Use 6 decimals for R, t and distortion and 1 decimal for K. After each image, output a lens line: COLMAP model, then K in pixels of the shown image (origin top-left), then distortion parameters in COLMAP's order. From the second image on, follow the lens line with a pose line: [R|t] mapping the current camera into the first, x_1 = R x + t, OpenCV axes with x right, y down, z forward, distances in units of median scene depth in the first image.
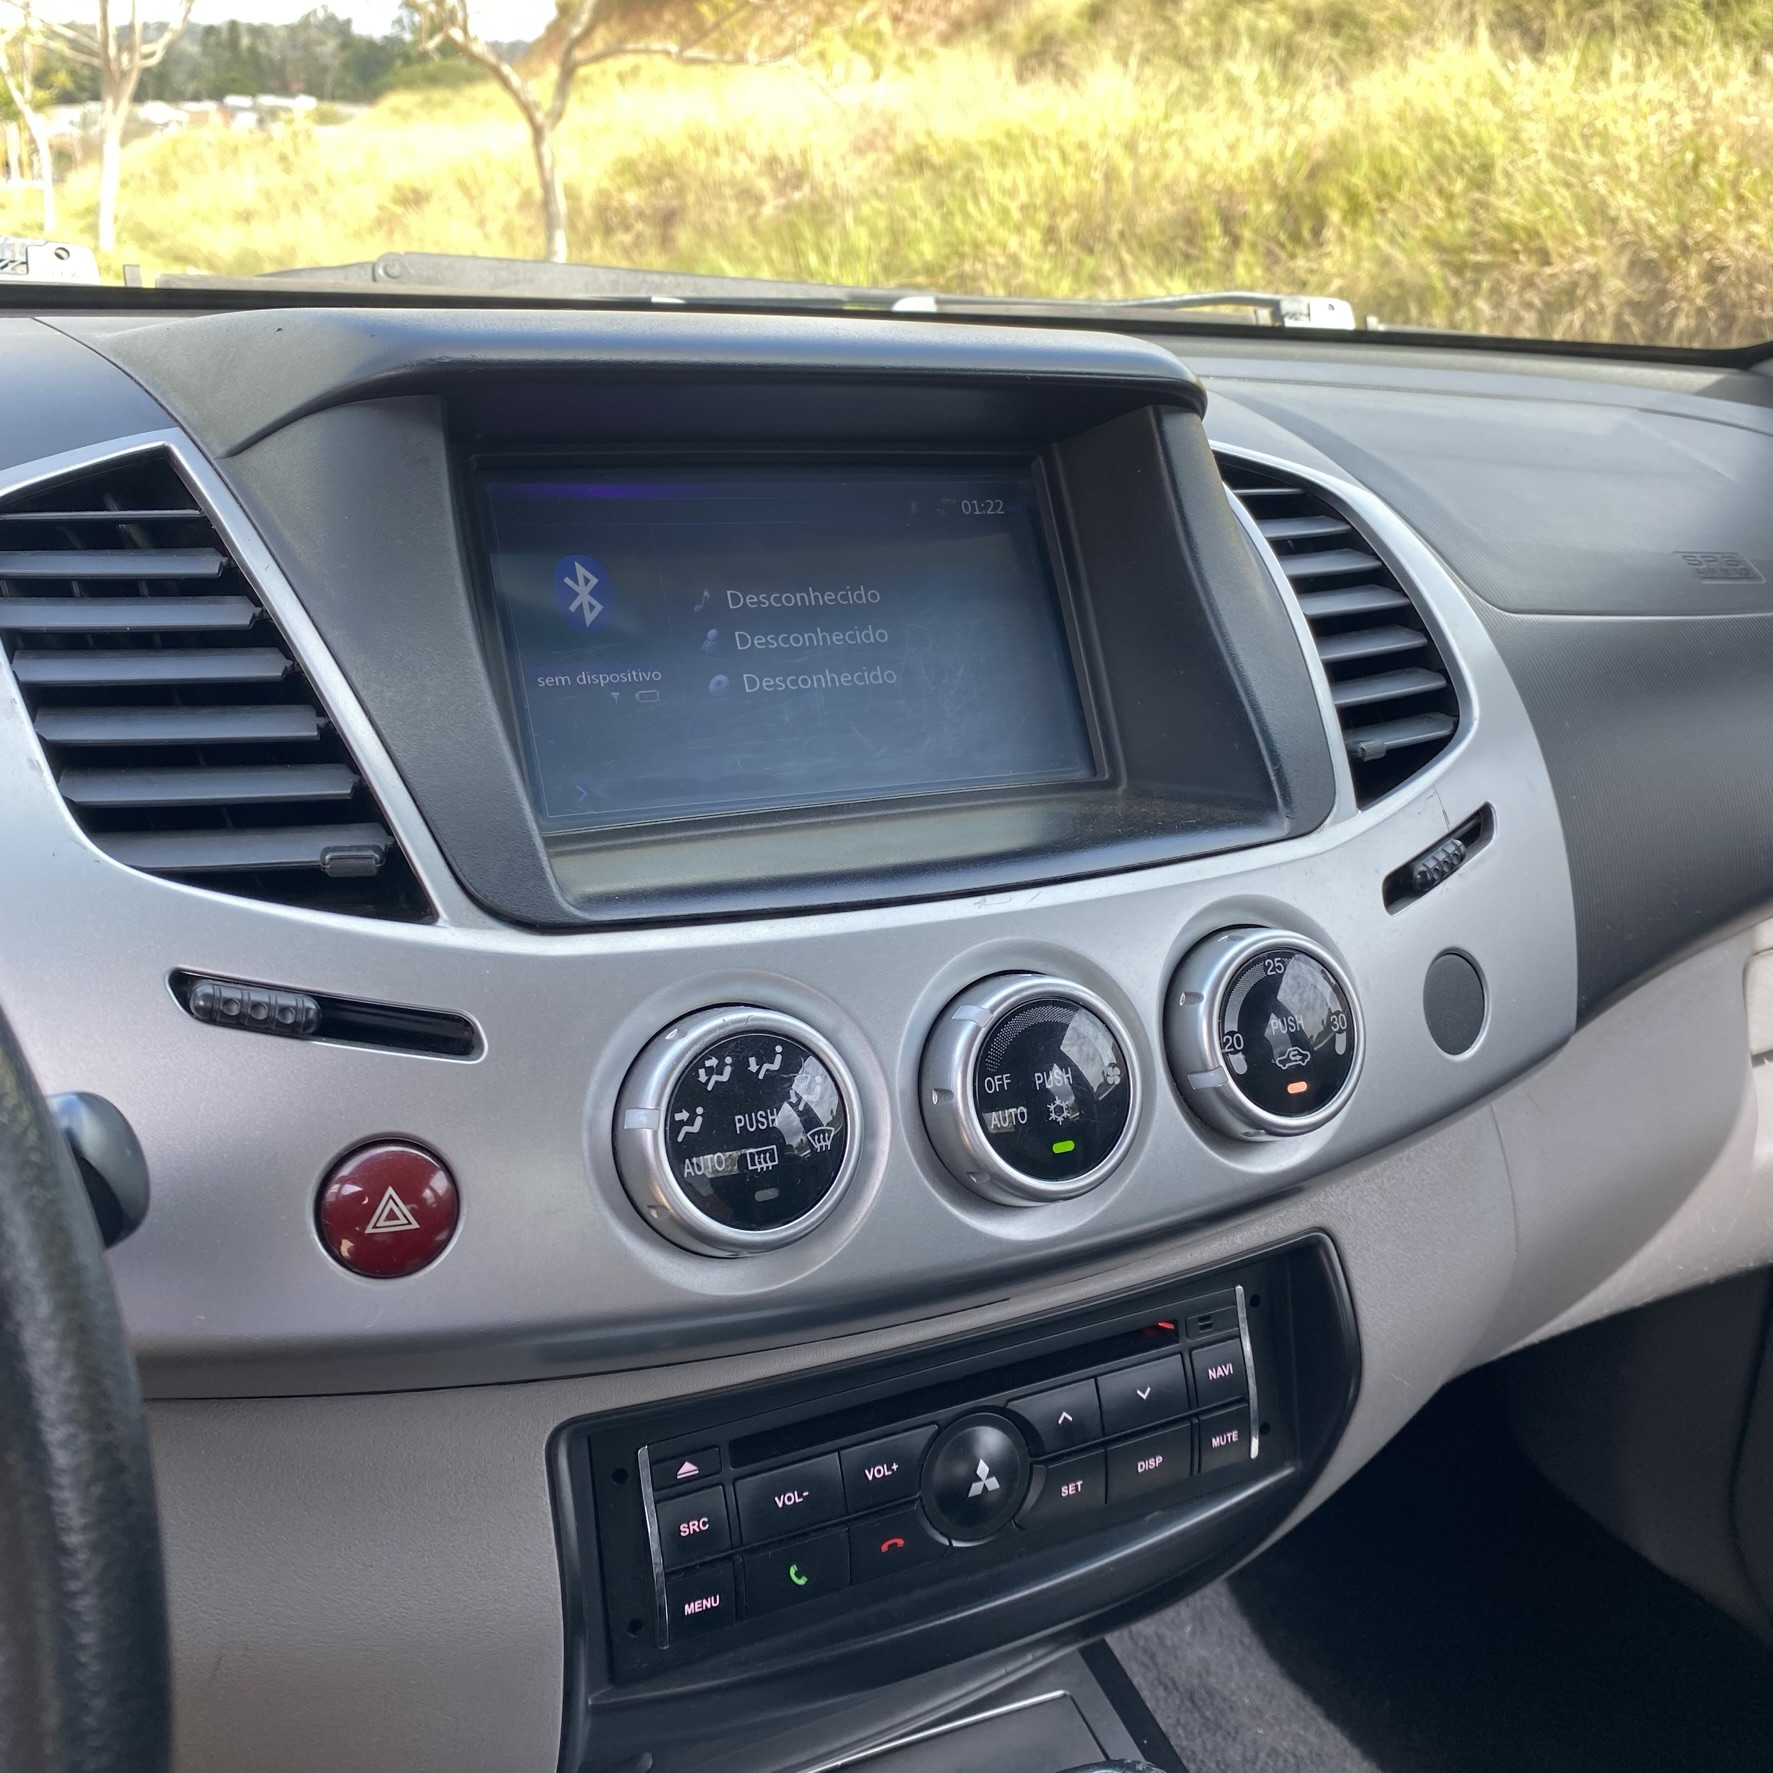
lens RADIAL K [[1878.7, 0, 859.9], [0, 1878.7, 884.2], [0, 0, 1]] dist [0.035864, -0.062319]
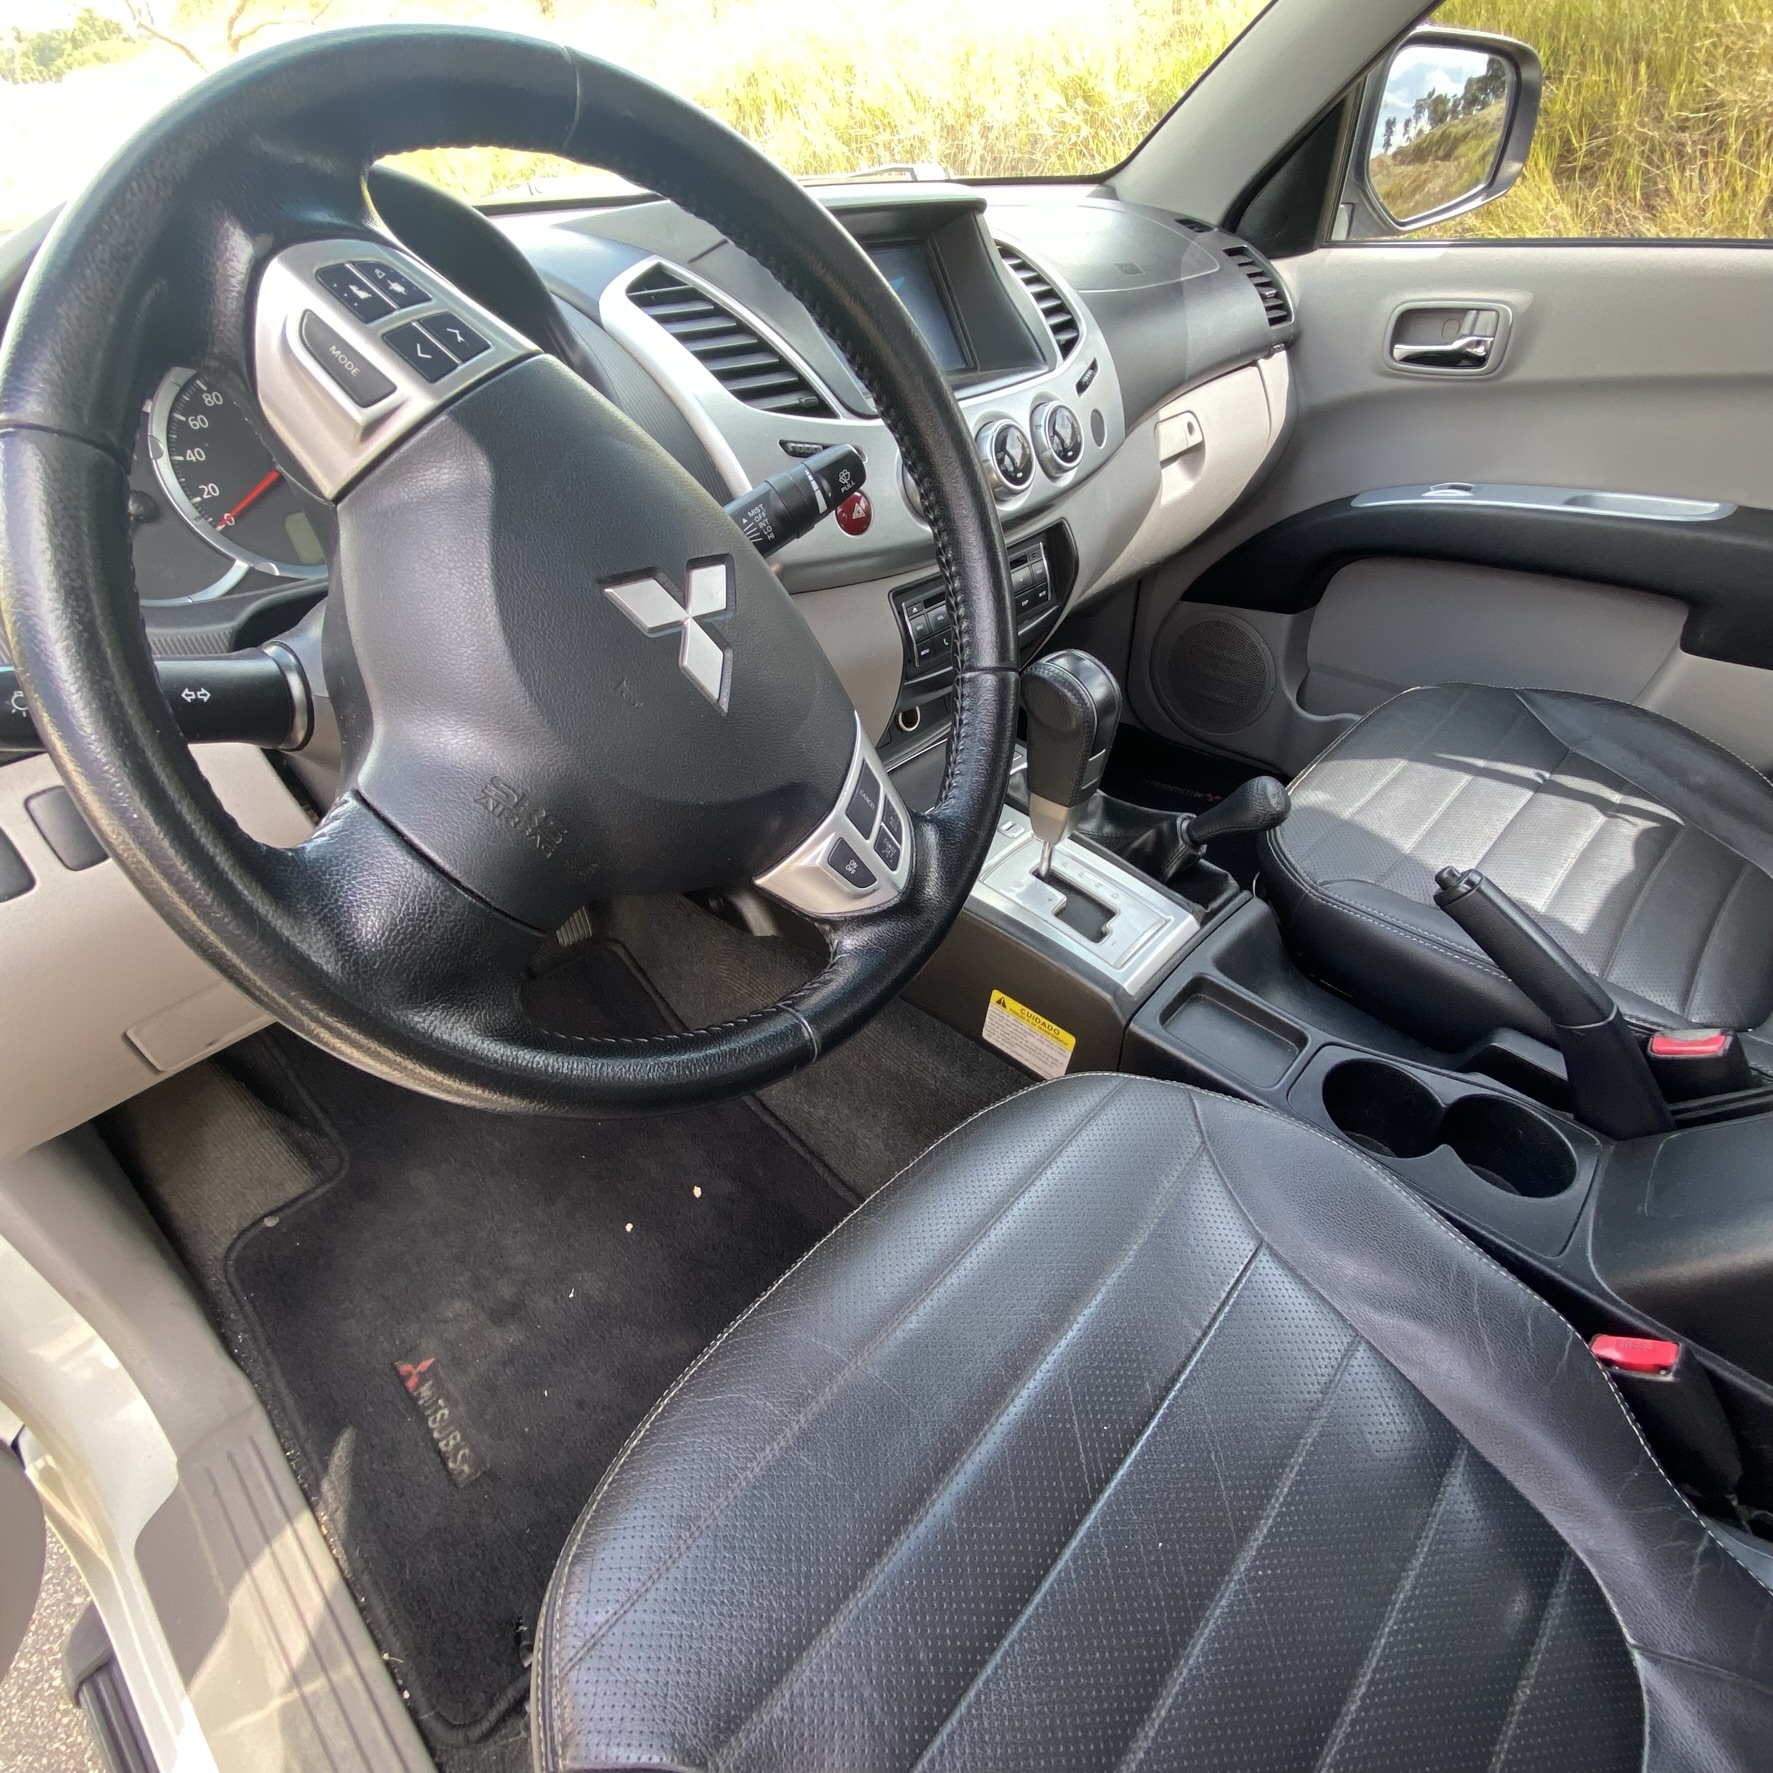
lens RADIAL K [[960.2, 0, 859.9], [0, 960.2, 879.6], [0, 0, 1]] dist [0.044170, -0.042899]
pose [[0.951351, -0.240851, 0.192153, -0.555033], [0.167284, 0.927493, 0.334325, 0.160595], [-0.258743, -0.285916, 0.922661, -0.582724]]
